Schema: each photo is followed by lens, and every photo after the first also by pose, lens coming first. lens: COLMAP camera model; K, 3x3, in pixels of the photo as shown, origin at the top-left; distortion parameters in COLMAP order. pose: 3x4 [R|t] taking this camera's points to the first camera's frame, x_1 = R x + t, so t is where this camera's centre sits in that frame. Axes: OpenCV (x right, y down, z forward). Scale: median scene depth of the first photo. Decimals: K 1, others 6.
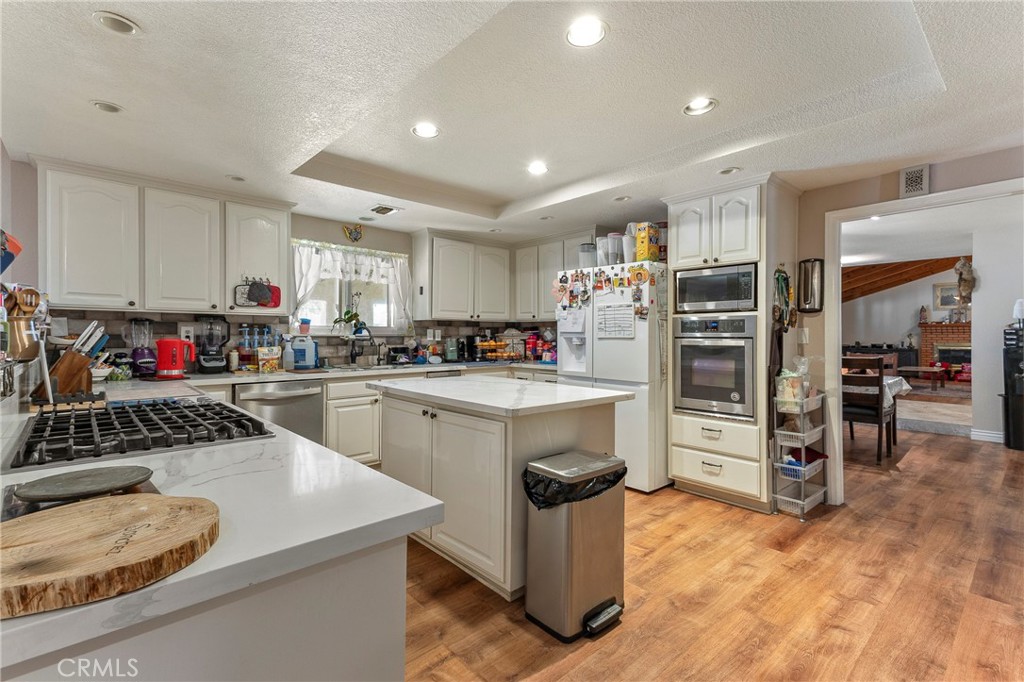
lens RADIAL K [[474.6, 0, 508.4], [0, 474.6, 334.7], [0, 0, 1]] dist [0.021555, 0.000268]
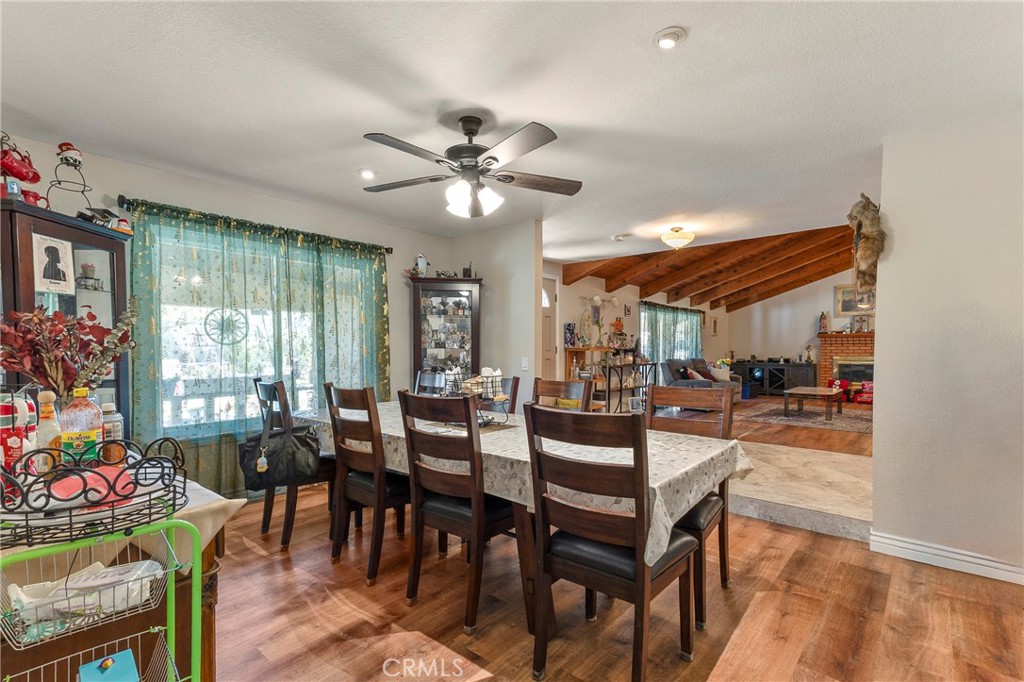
lens RADIAL K [[474.6, 0, 520.7], [0, 474.6, 363.0], [0, 0, 1]] dist [0.021555, 0.000268]
pose [[0.991508, -0.006243, 0.129897, 0.247382], [0.002087, 0.999482, 0.032109, 0.000622], [-0.130030, -0.031565, 0.991008, 0.259576]]
